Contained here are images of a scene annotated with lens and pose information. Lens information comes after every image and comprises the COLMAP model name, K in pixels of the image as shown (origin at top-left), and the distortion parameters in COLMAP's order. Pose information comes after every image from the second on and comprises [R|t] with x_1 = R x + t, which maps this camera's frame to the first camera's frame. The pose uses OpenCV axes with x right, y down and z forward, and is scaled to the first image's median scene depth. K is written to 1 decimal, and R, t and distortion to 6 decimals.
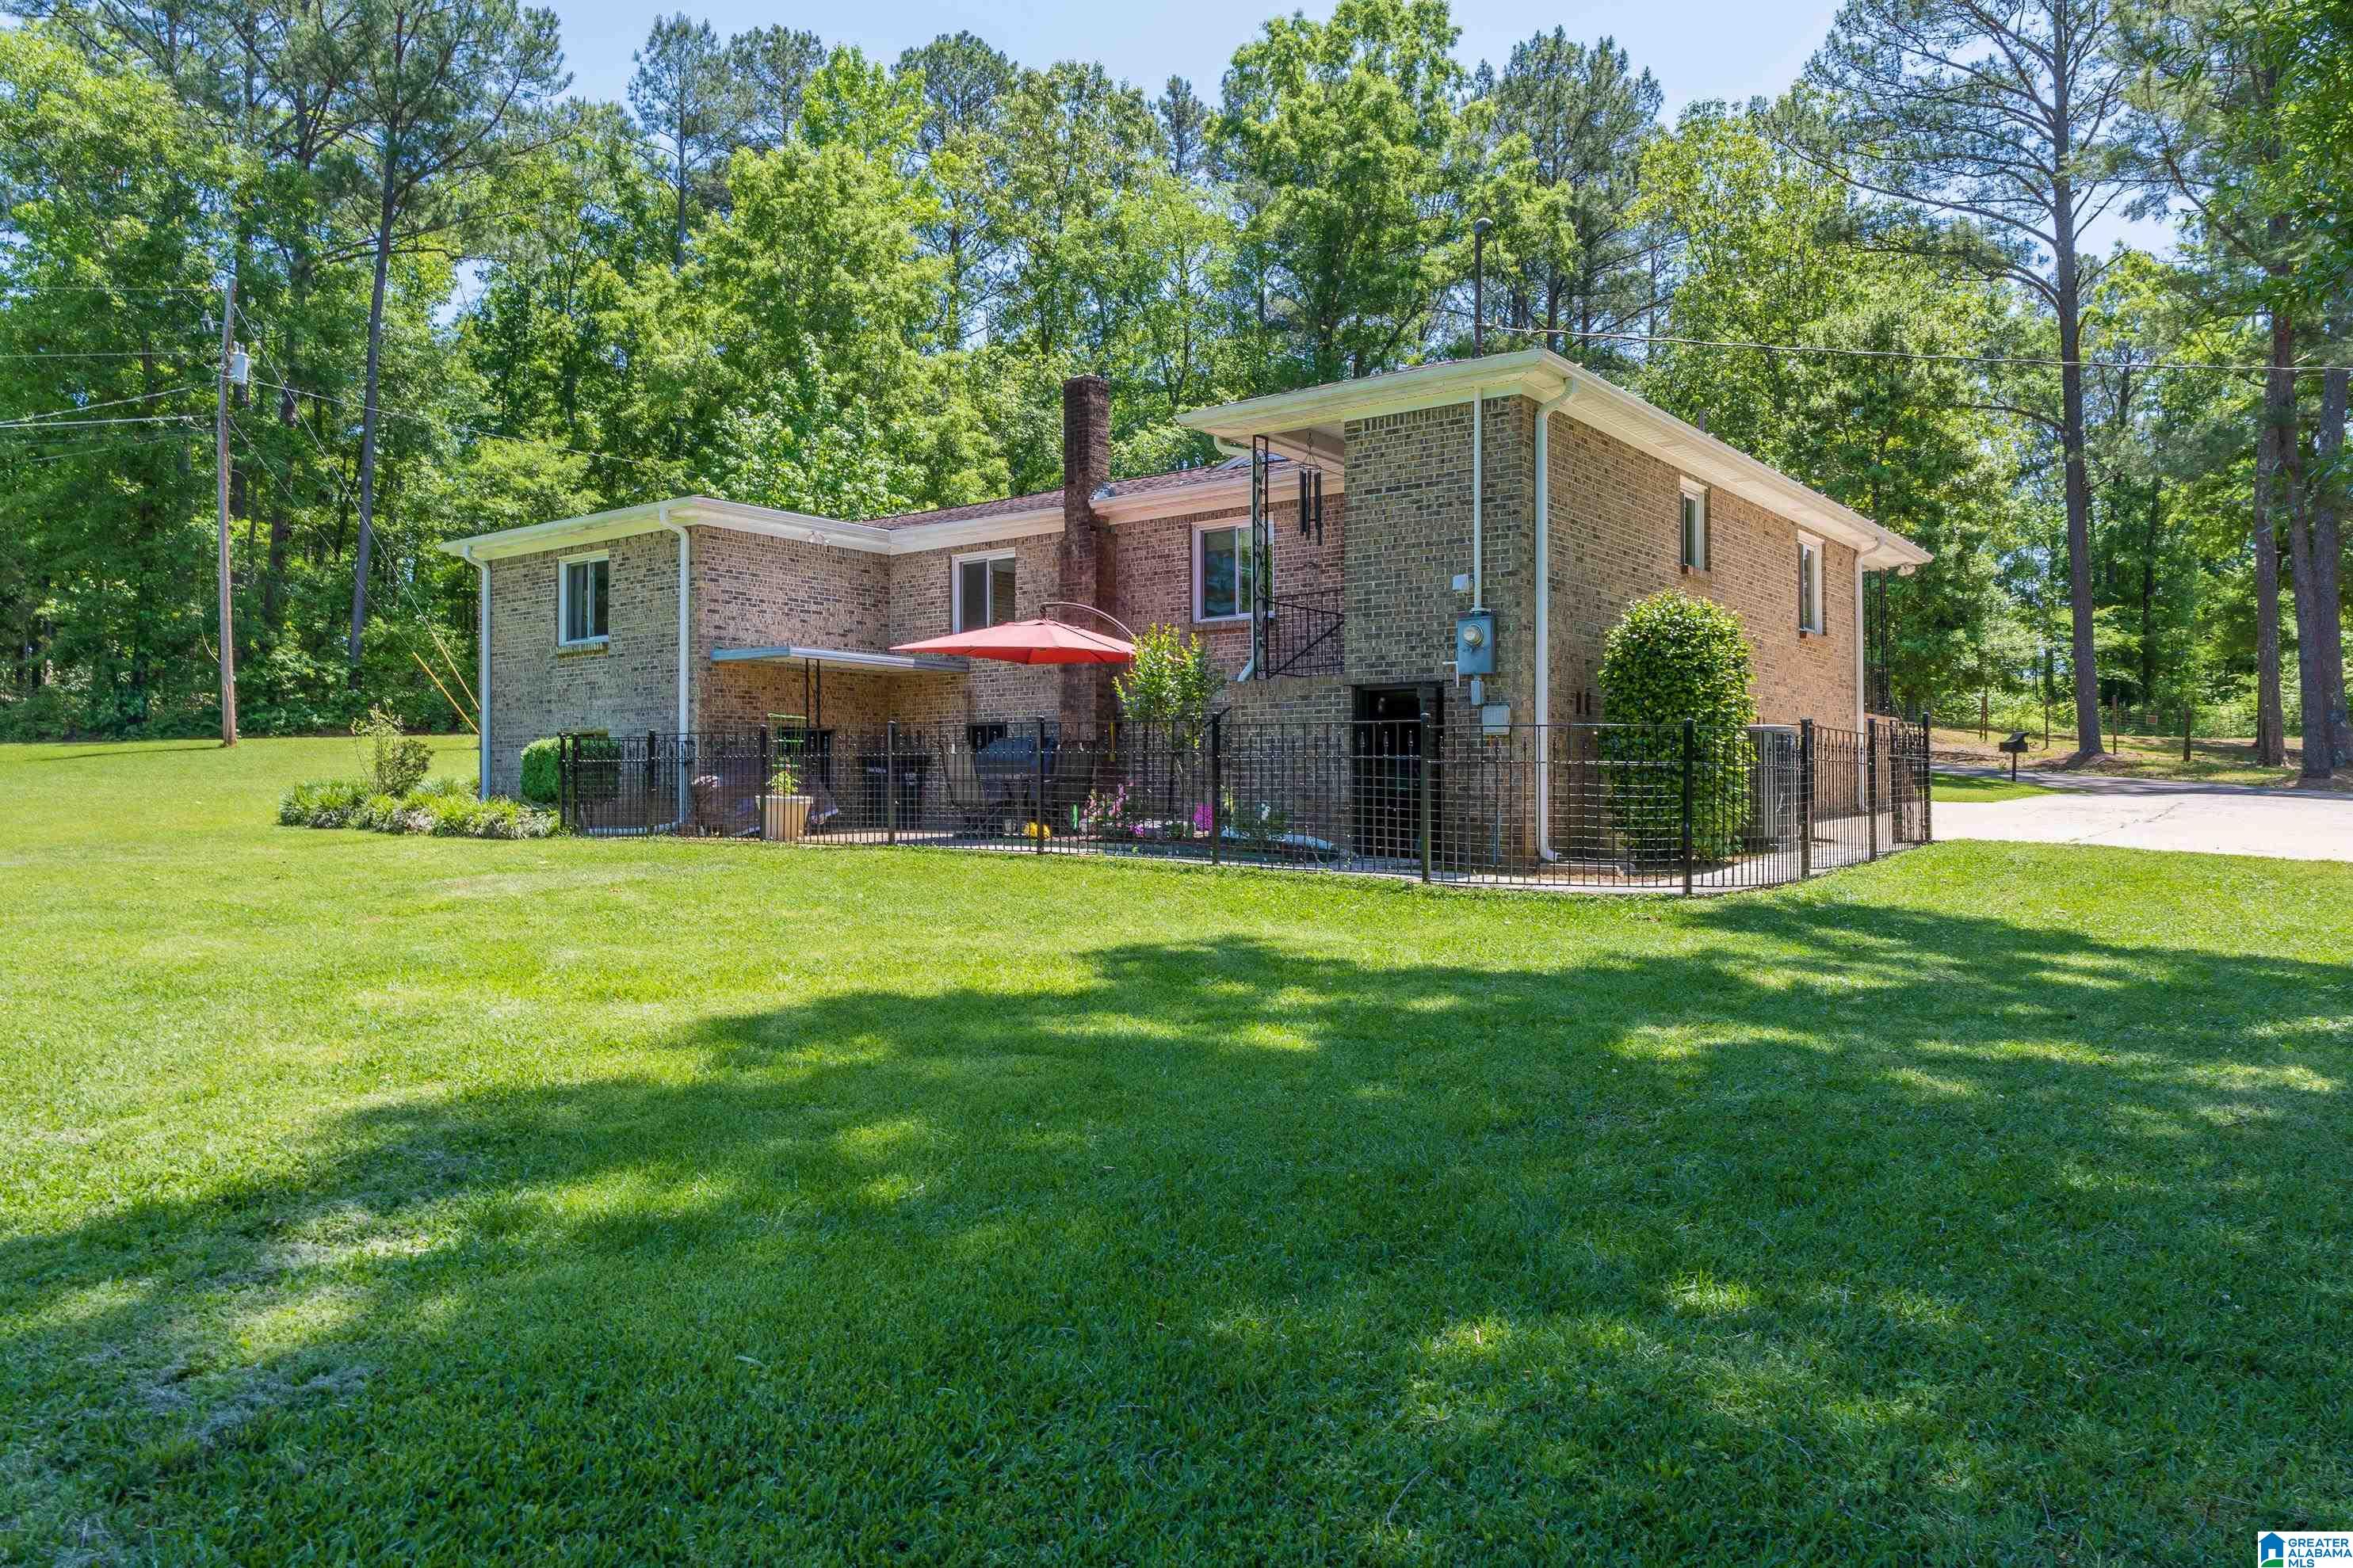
lens RADIAL K [[1480.3, 0, 1200.1], [0, 1480.3, 775.7], [0, 0, 1]] dist [-0.011107, 0.000799]
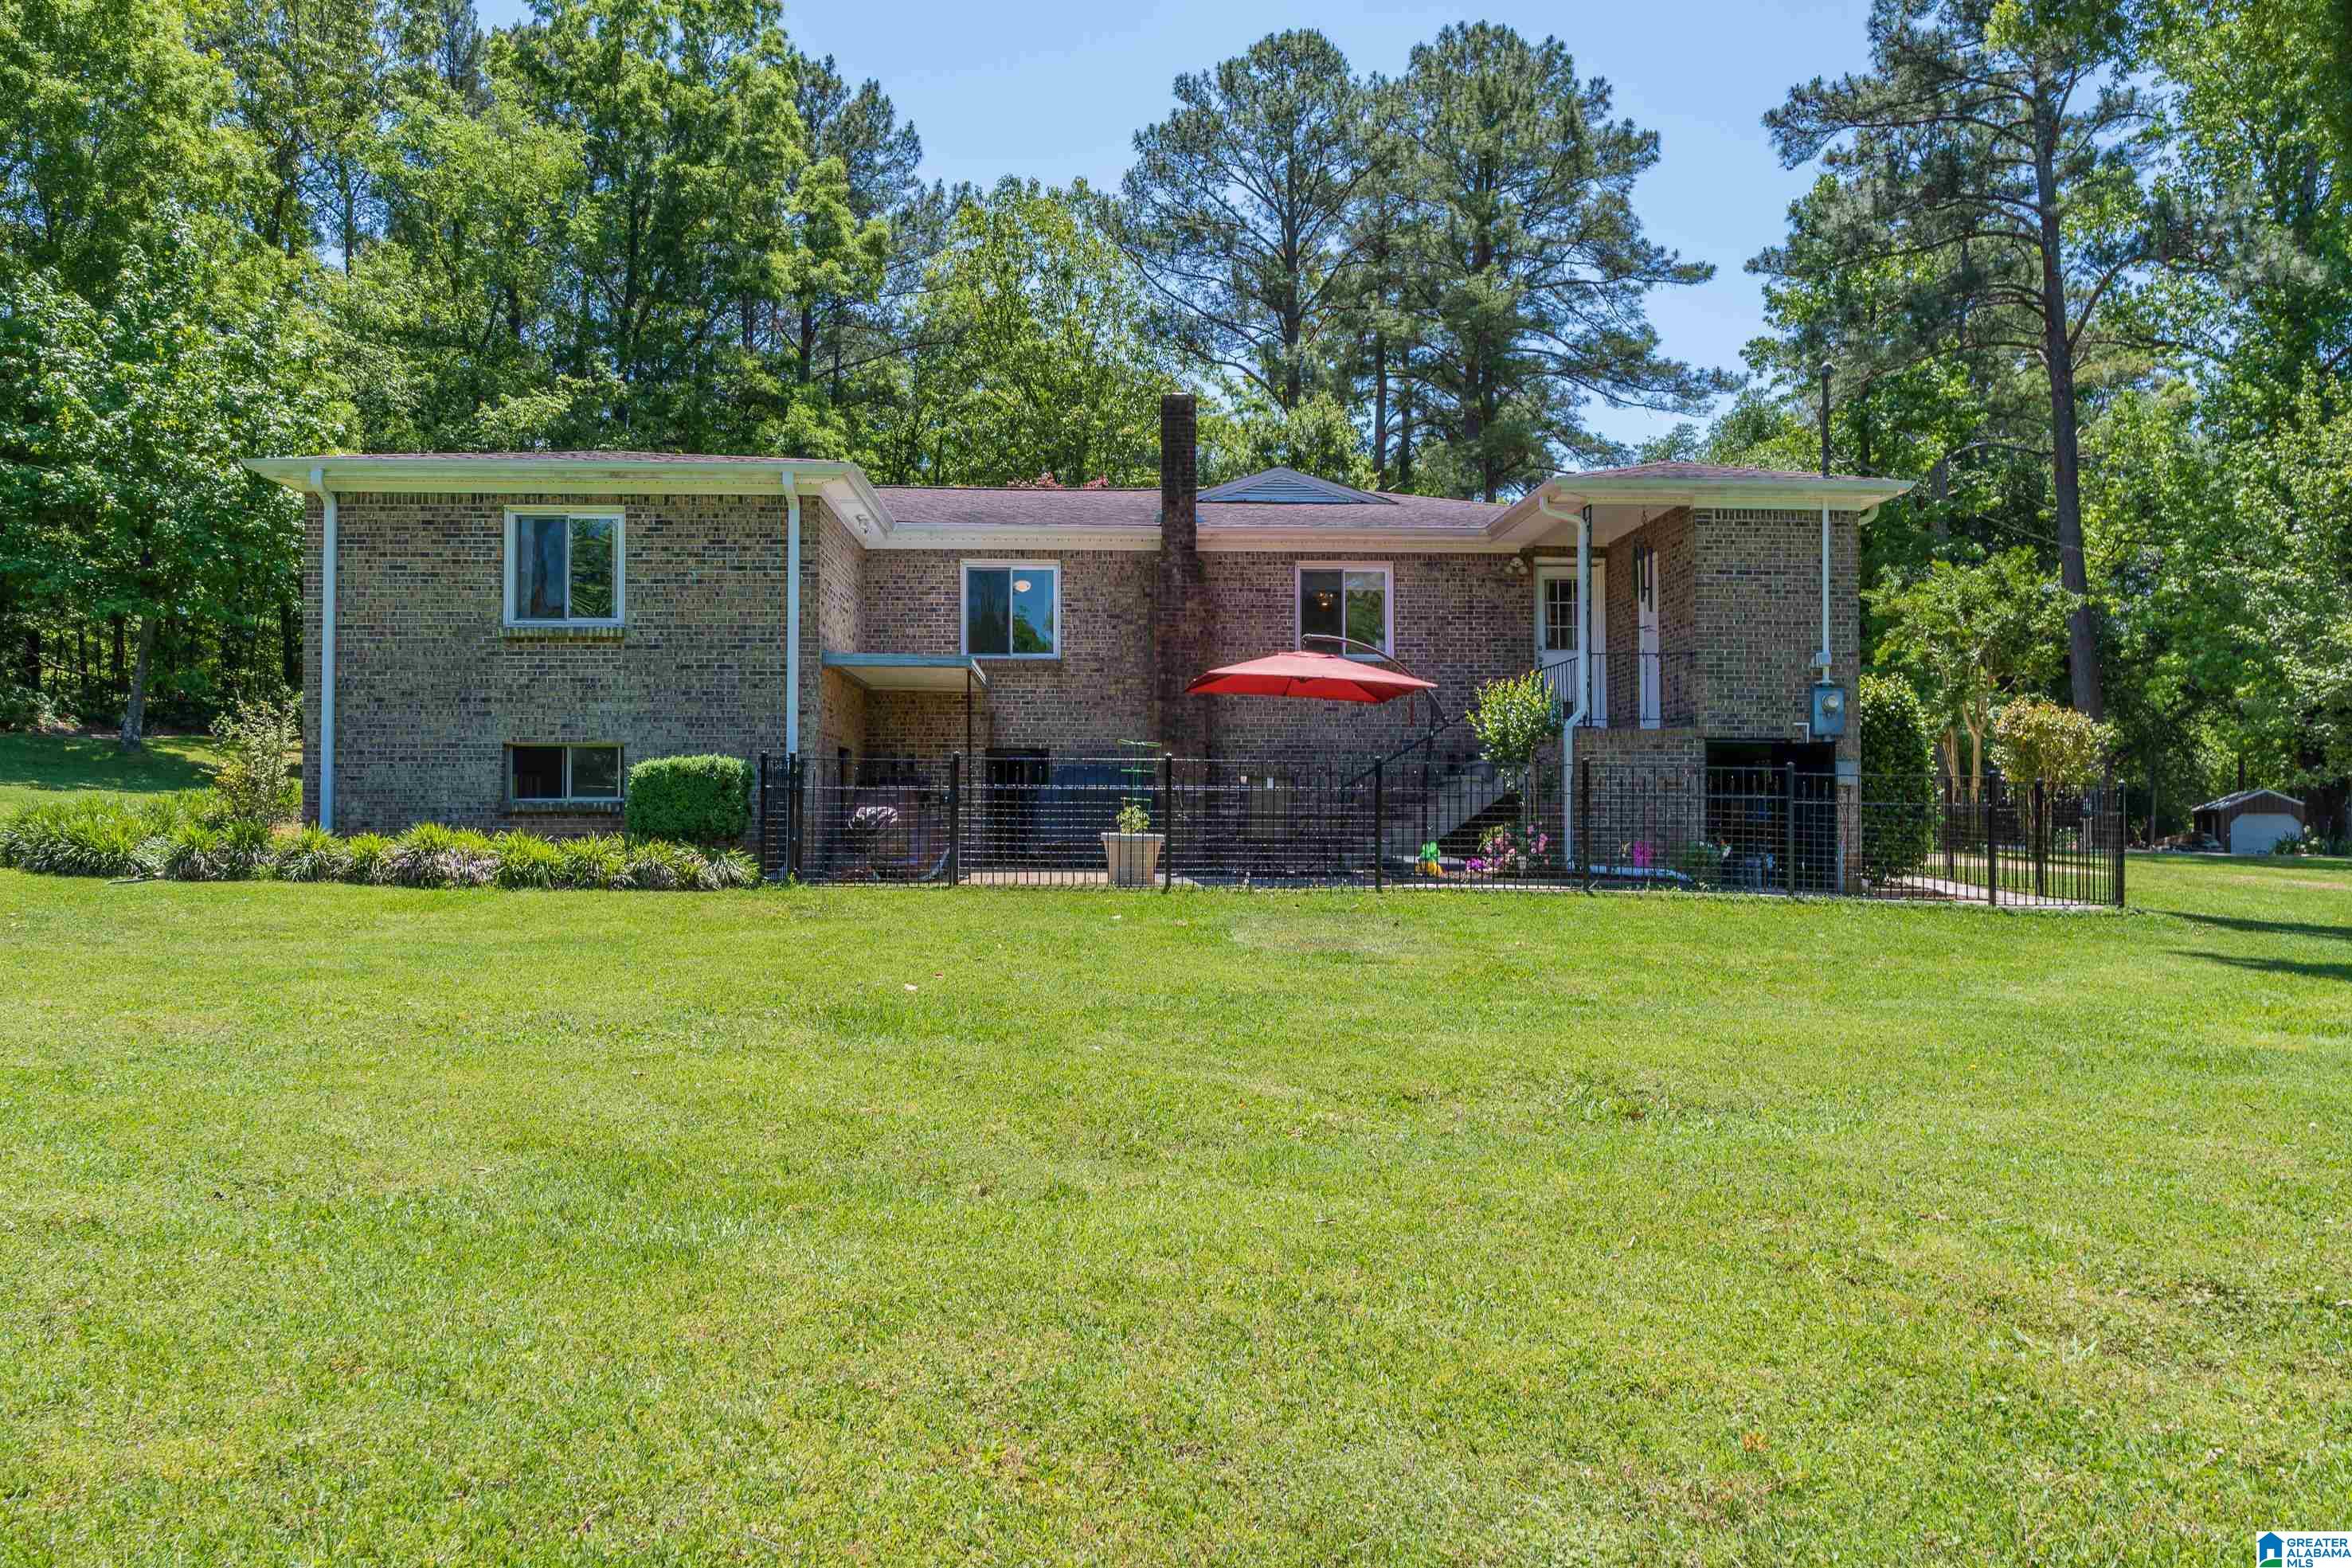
lens RADIAL K [[1479.7, 0, 1199.6], [0, 1479.7, 775.7], [0, 0, 1]] dist [-0.011107, 0.000799]
pose [[0.799326, 0.020988, 0.600531, -0.660842], [-0.010721, 0.999729, -0.020670, -0.002631], [-0.600802, 0.010084, 0.799334, 0.234340]]
